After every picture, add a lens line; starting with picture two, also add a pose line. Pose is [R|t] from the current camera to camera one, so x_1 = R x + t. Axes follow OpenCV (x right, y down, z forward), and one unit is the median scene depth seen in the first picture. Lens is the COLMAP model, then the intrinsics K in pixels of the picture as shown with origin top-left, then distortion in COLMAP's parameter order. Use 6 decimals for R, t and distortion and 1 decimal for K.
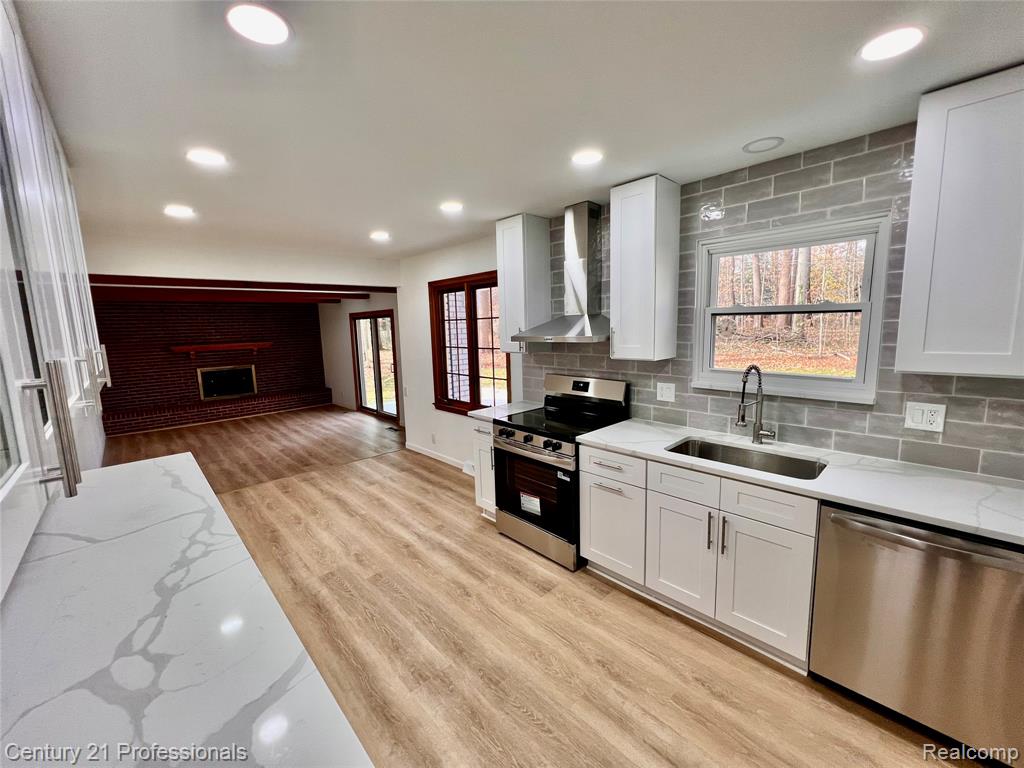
lens RADIAL K [[413.2, 0, 513.3], [0, 413.2, 382.9], [0, 0, 1]] dist [-0.003062, -0.000048]
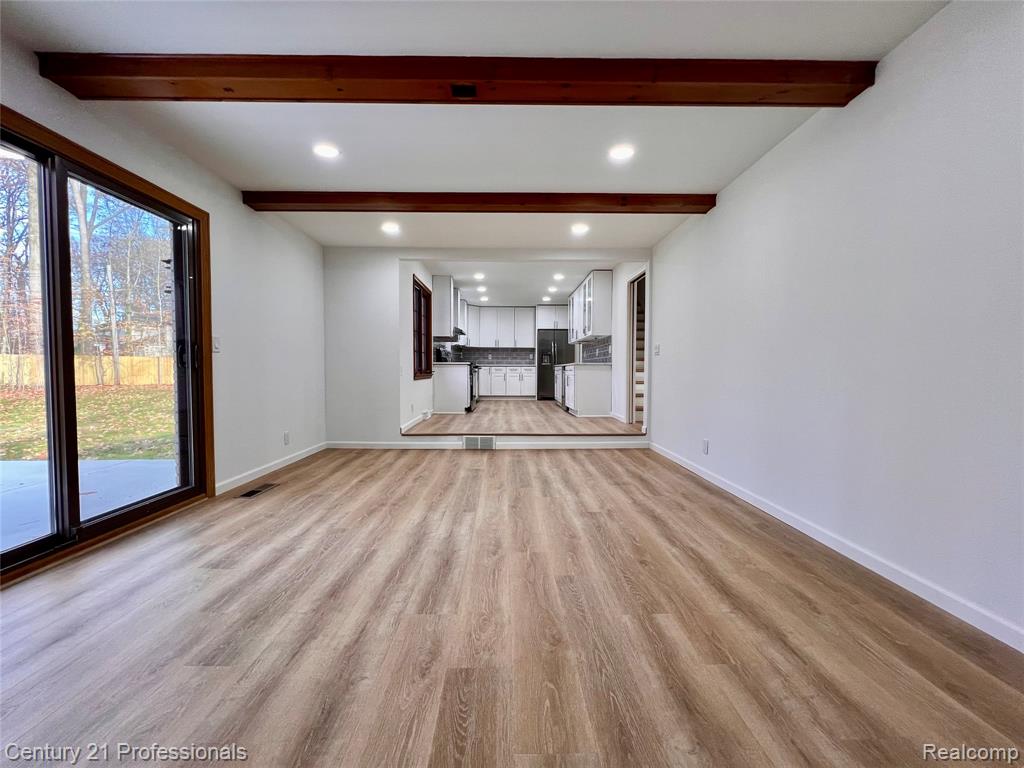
lens RADIAL K [[413.2, 0, 513.9], [0, 413.2, 383.0], [0, 0, 1]] dist [-0.003062, -0.000048]
pose [[-0.743154, 0.004978, 0.669102, -0.744548], [0.112994, 0.986545, 0.118159, -0.022031], [-0.659511, 0.163415, -0.733717, 1.053871]]
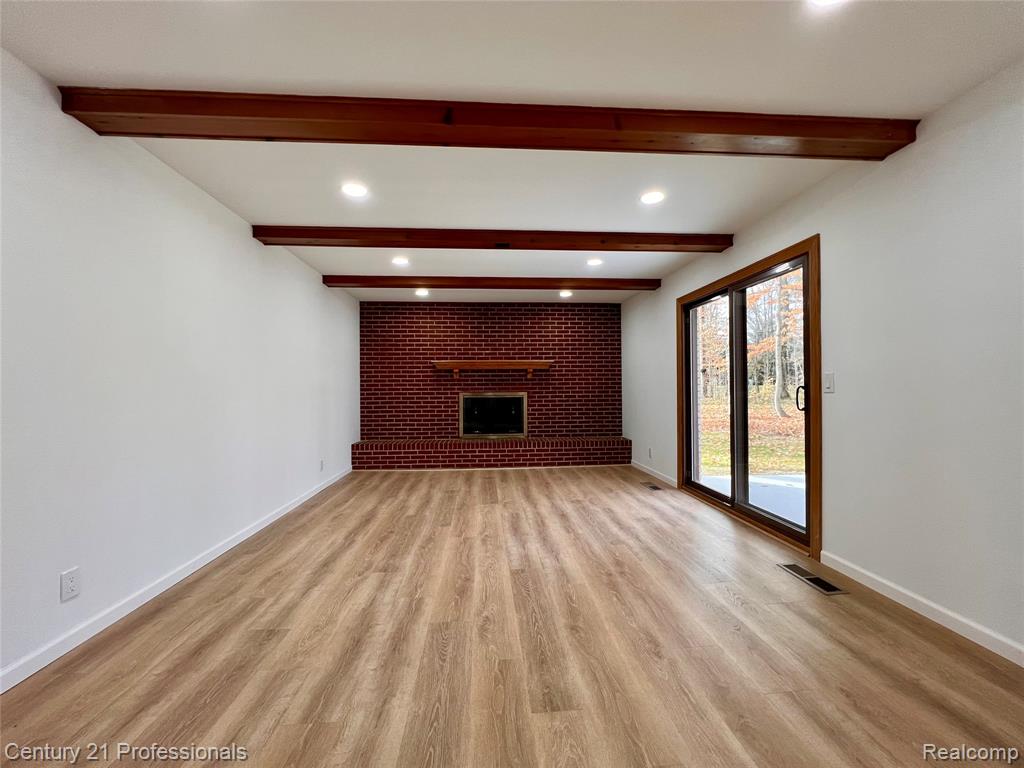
lens RADIAL K [[413.2, 0, 510.5], [0, 413.2, 383.6], [0, 0, 1]] dist [-0.003062, -0.000048]
pose [[0.773199, 0.016179, -0.633957, -0.252313], [-0.103628, 0.989461, -0.101137, 0.015447], [0.625639, 0.143895, 0.766727, 0.535727]]
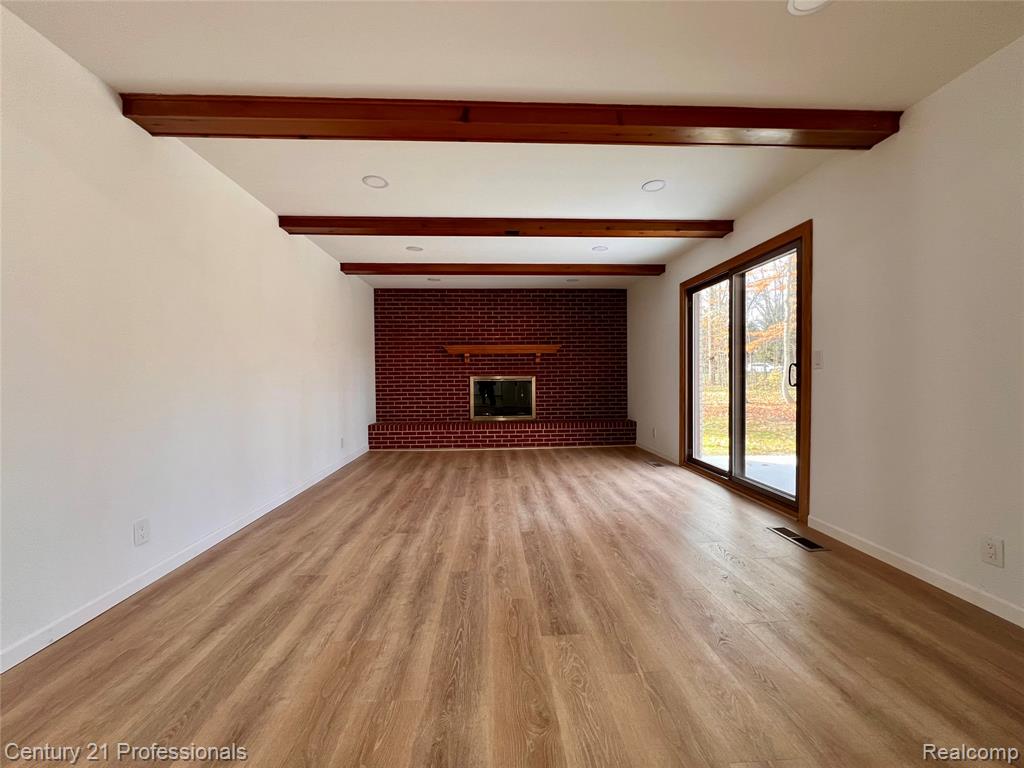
lens RADIAL K [[413.2, 0, 510.6], [0, 413.2, 384.4], [0, 0, 1]] dist [-0.003062, -0.000048]
pose [[0.761676, 0.033075, -0.647113, -0.235864], [-0.103188, 0.992143, -0.070745, 0.028332], [0.639689, 0.120659, 0.759104, 0.513277]]
